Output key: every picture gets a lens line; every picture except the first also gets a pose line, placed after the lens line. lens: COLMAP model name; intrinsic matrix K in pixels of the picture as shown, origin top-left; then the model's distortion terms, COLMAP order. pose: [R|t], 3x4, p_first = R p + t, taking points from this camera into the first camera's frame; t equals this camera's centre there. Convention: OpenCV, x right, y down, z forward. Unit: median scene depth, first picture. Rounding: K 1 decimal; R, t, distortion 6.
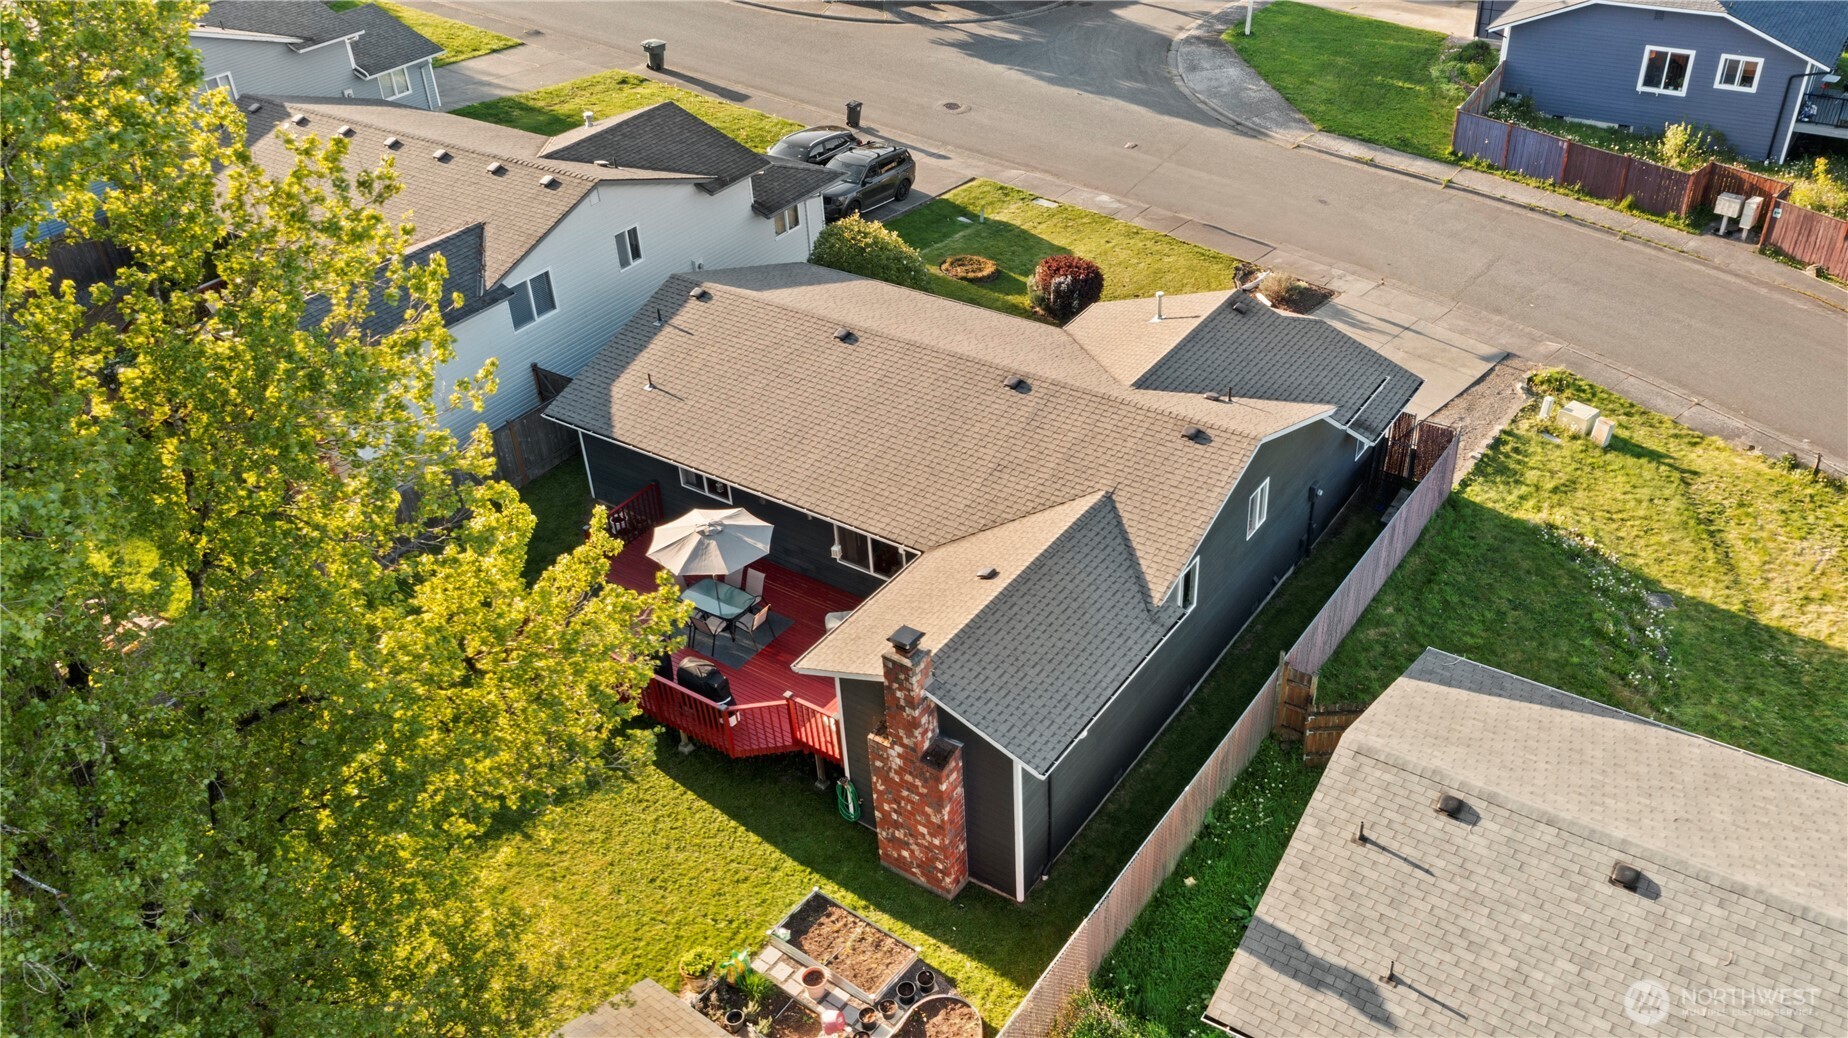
lens RADIAL K [[1481.3, 0, 924.0], [0, 1481.3, 519.0], [0, 0, 1]] dist [0.004345, 0.006566]
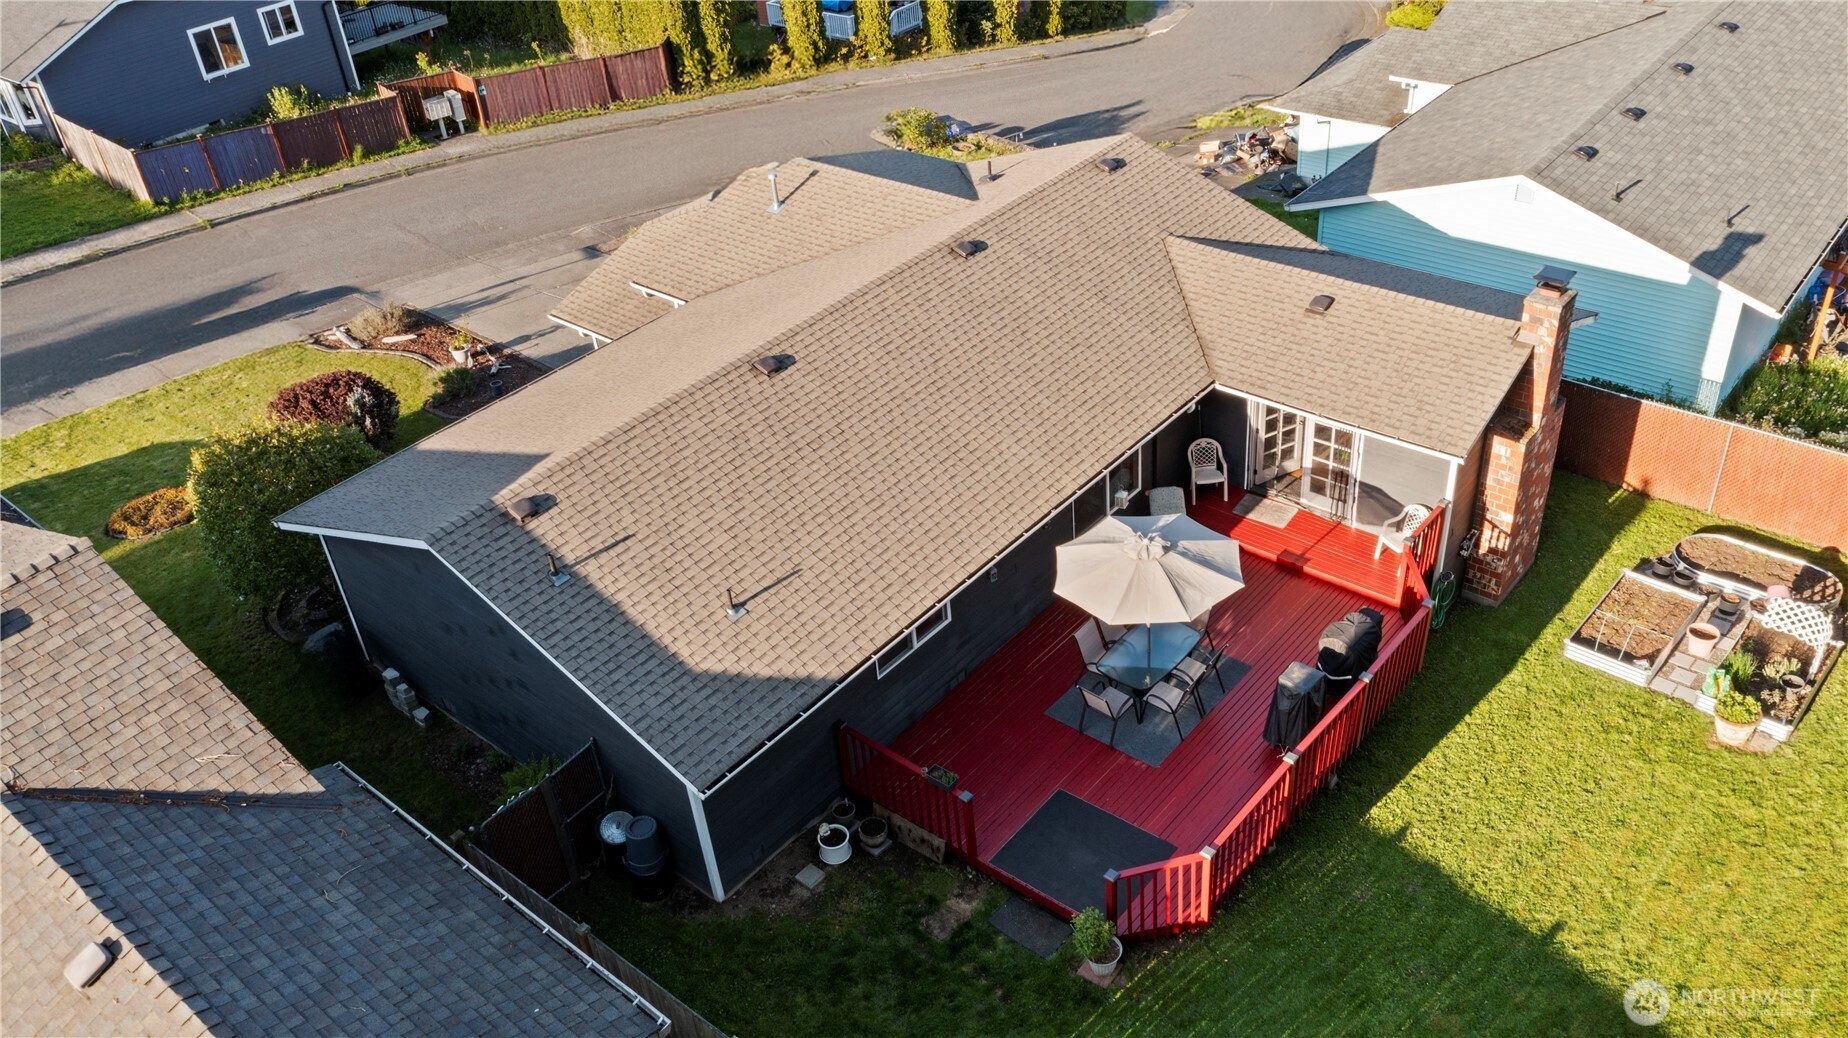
lens RADIAL K [[1481.3, 0, 924.0], [0, 1481.3, 519.0], [0, 0, 1]] dist [0.004345, 0.006566]
pose [[0.095330, -0.530619, 0.842233, -0.411292], [0.619282, 0.694035, 0.367158, -0.178692], [-0.779360, 0.486579, 0.394765, 0.470996]]
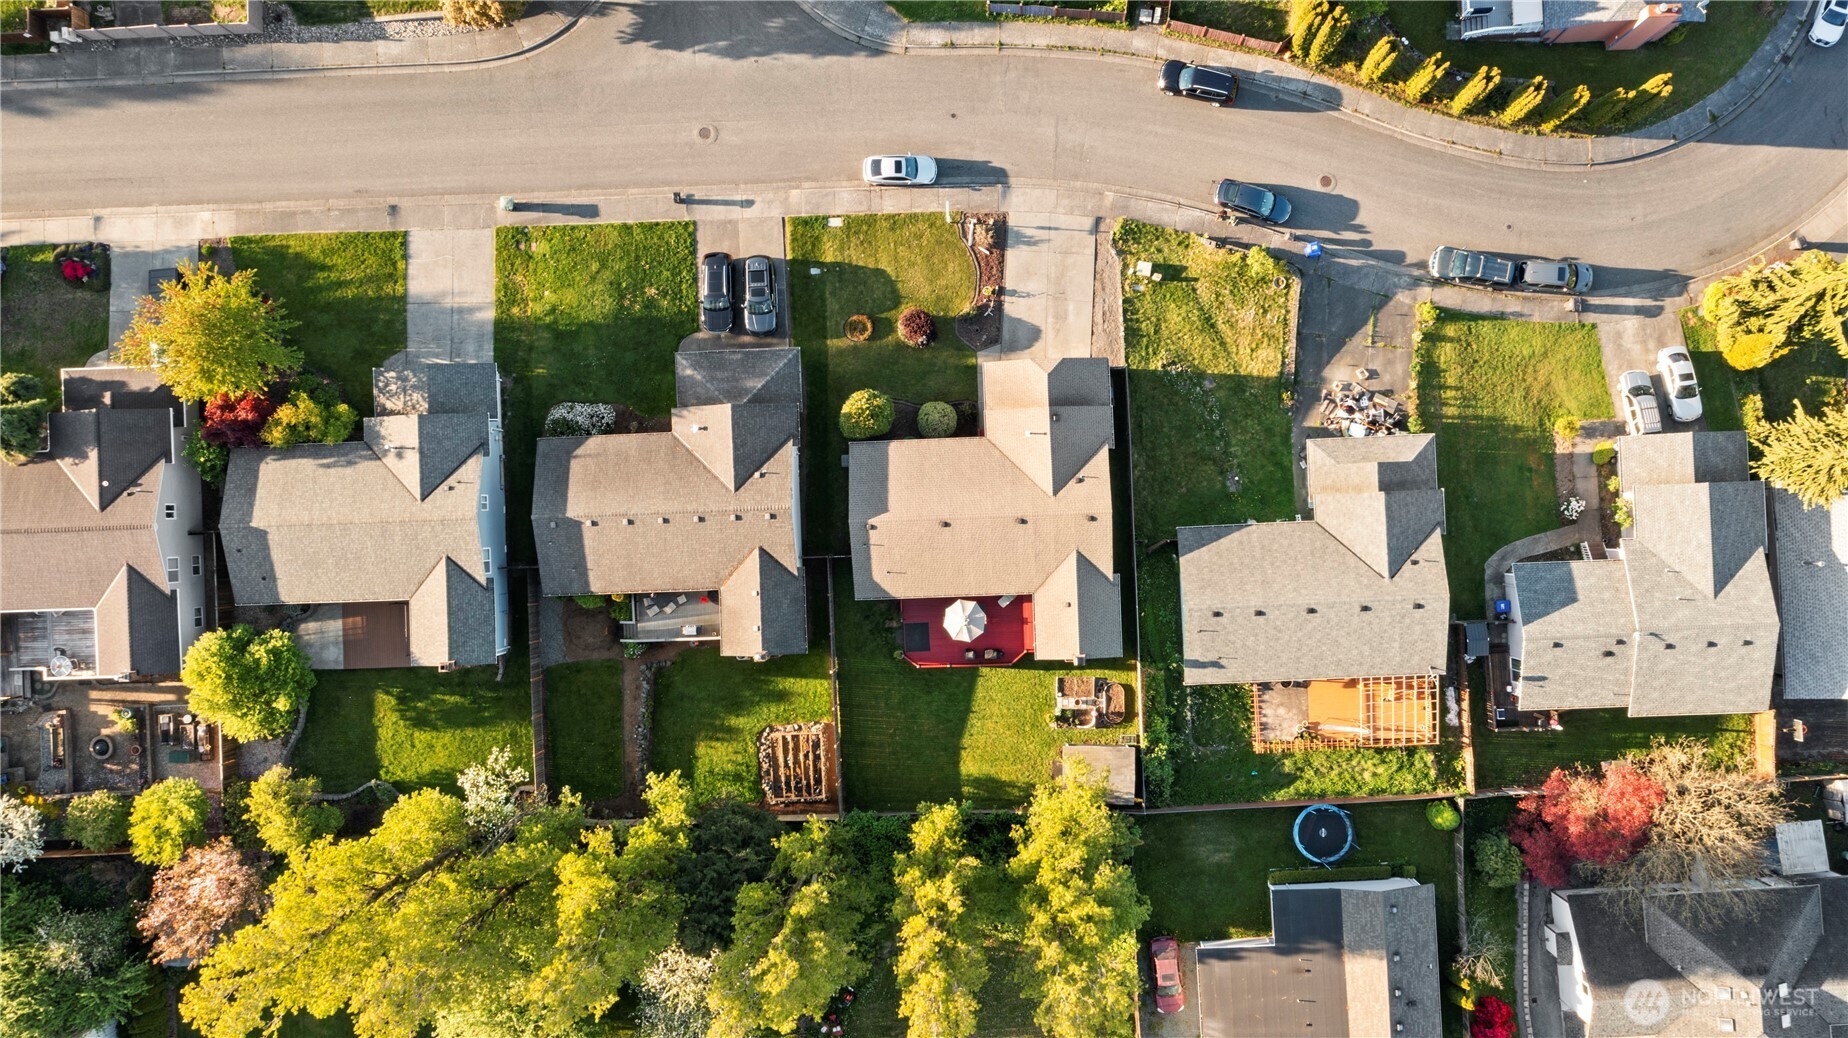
lens RADIAL K [[1481.3, 0, 924.0], [0, 1481.3, 519.0], [0, 0, 1]] dist [0.004345, 0.006566]
pose [[0.795831, -0.605467, -0.007912, -0.035938], [0.345862, 0.443802, 0.826691, -1.510662], [-0.497023, -0.660643, 0.562600, -0.295719]]
